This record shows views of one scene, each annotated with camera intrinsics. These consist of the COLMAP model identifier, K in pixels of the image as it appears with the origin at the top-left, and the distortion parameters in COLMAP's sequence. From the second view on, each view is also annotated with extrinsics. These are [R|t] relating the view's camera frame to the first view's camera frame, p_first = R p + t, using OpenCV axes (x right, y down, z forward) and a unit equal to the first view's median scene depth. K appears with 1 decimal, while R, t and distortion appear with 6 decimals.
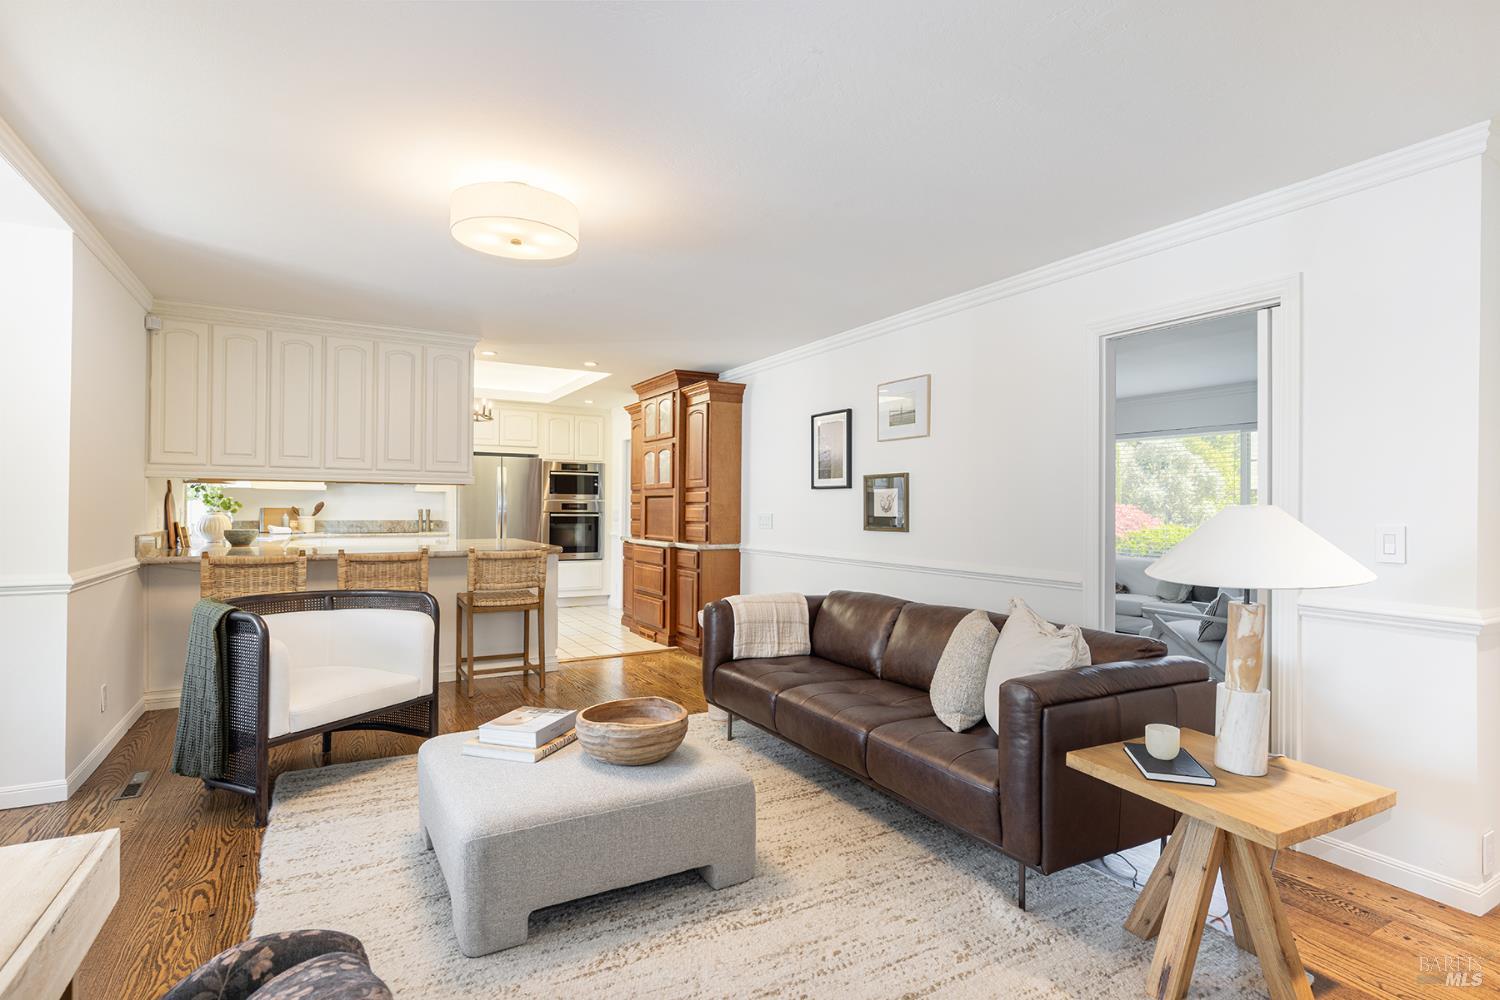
lens RADIAL K [[754.6, 0, 757.3], [0, 754.6, 509.3], [0, 0, 1]] dist [0.000542, 0.000166]
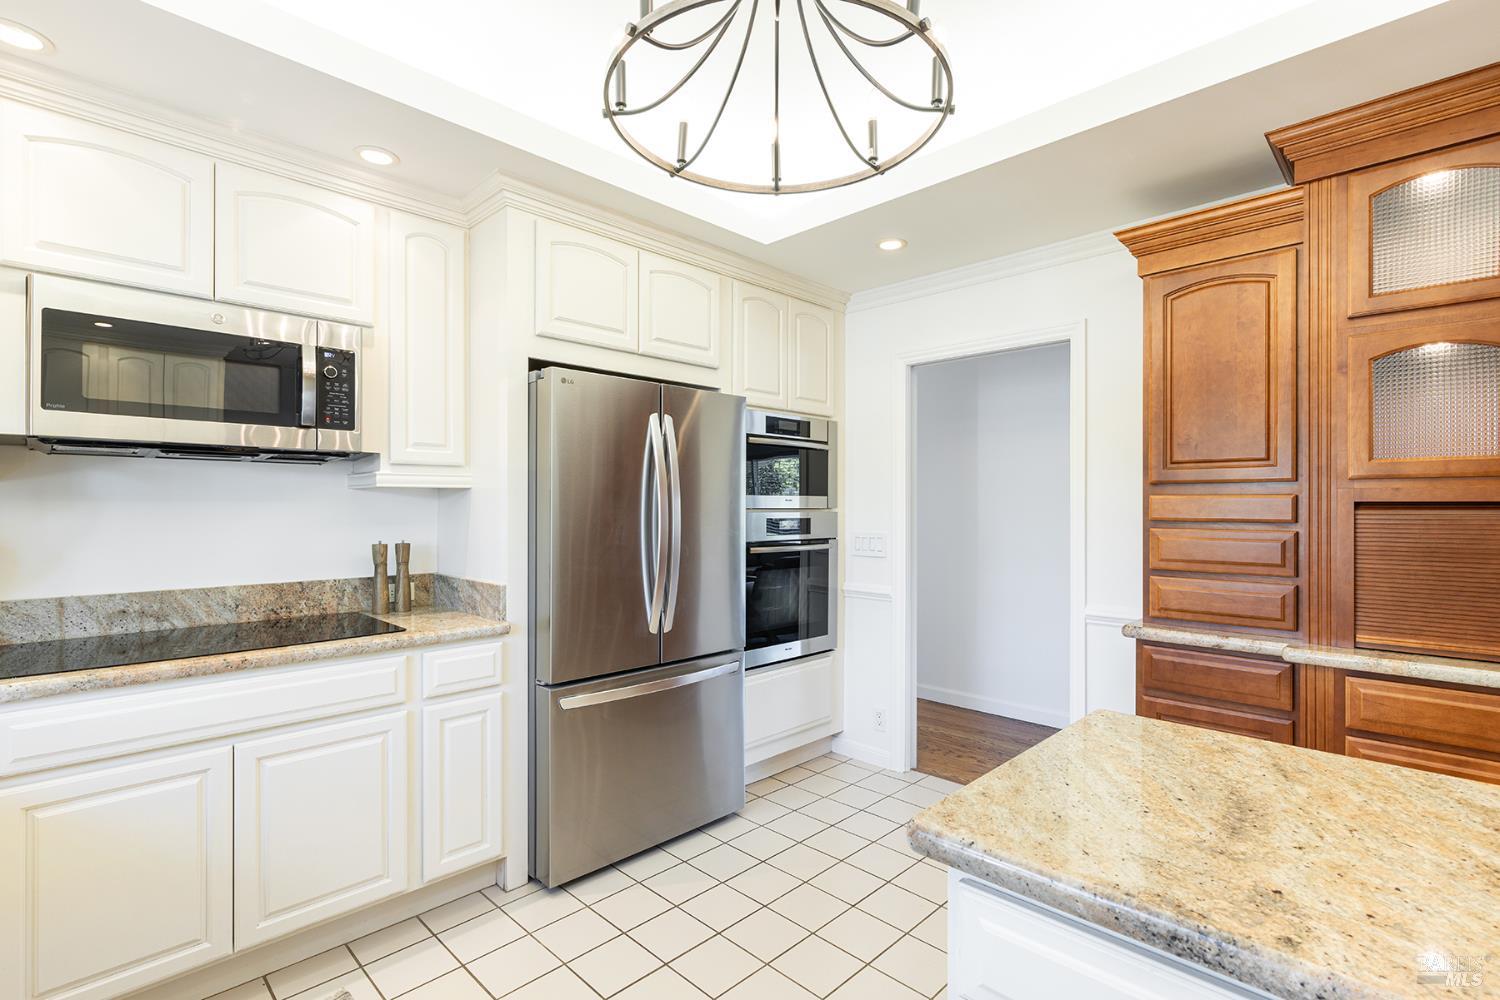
lens RADIAL K [[705.2, 0, 755.3], [0, 705.2, 502.4], [0, 0, 1]] dist [-0.001203, 0.001809]
pose [[0.963287, -0.005294, 0.268421, -0.413459], [0.007307, 0.999952, -0.006499, -0.016012], [-0.268373, 0.008222, 0.963280, 0.744914]]
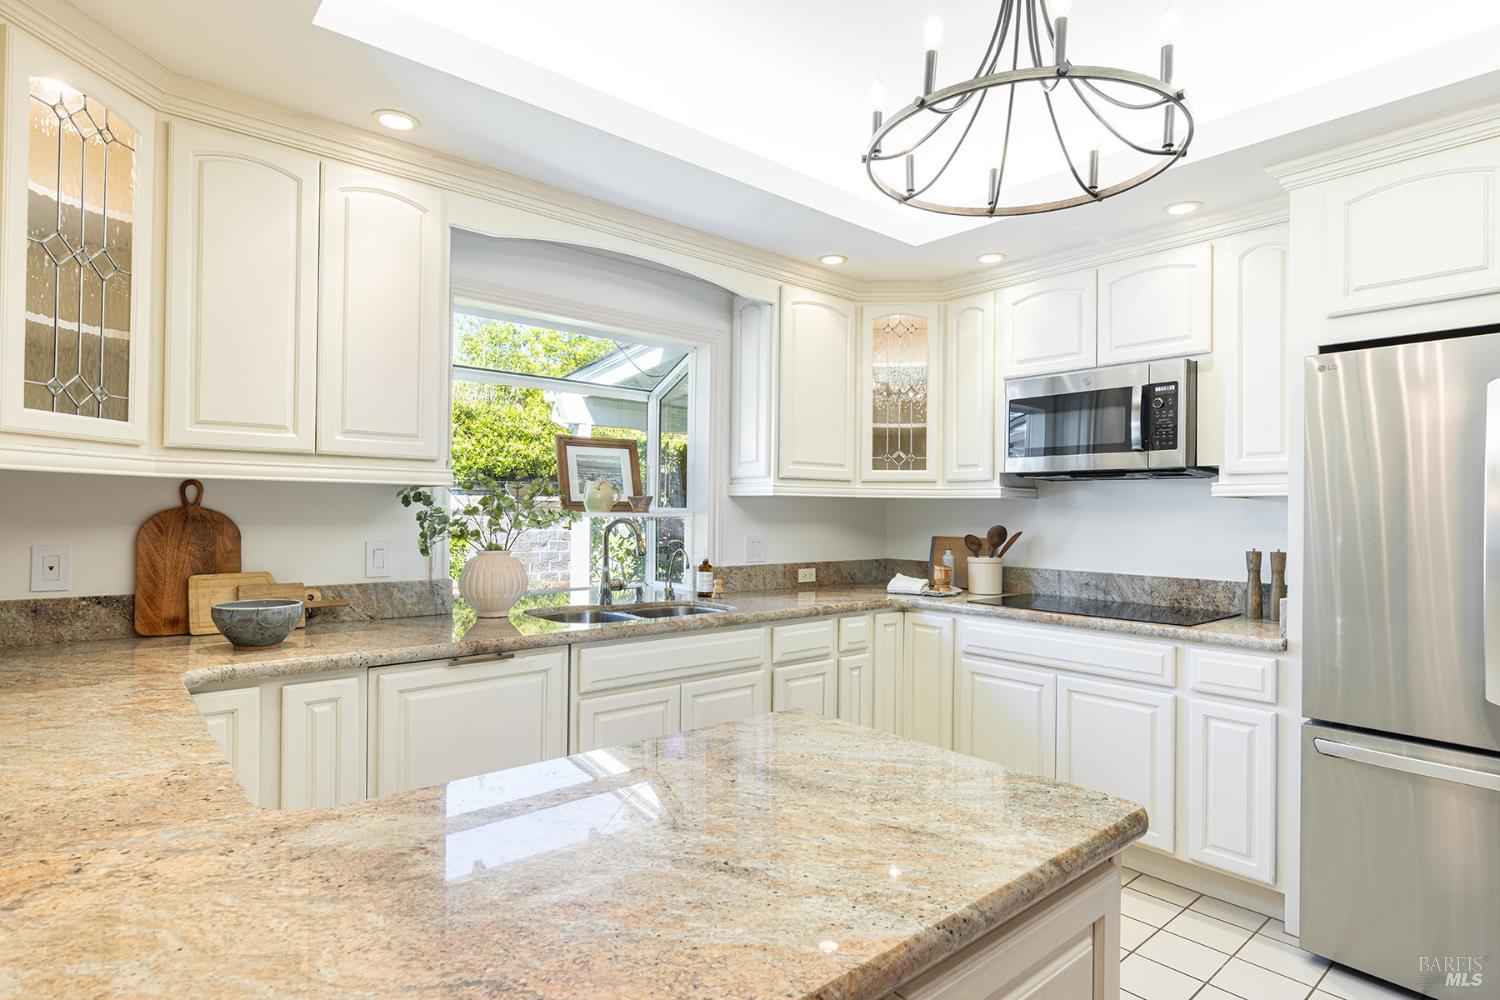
lens RADIAL K [[784.7, 0, 762.9], [0, 784.7, 507.6], [0, 0, 1]] dist [0.002469, -0.000558]
pose [[0.194327, -0.011250, -0.980872, -0.168435], [-0.012058, 0.999831, -0.013856, -0.013061], [0.980863, 0.014520, 0.194158, 0.800462]]
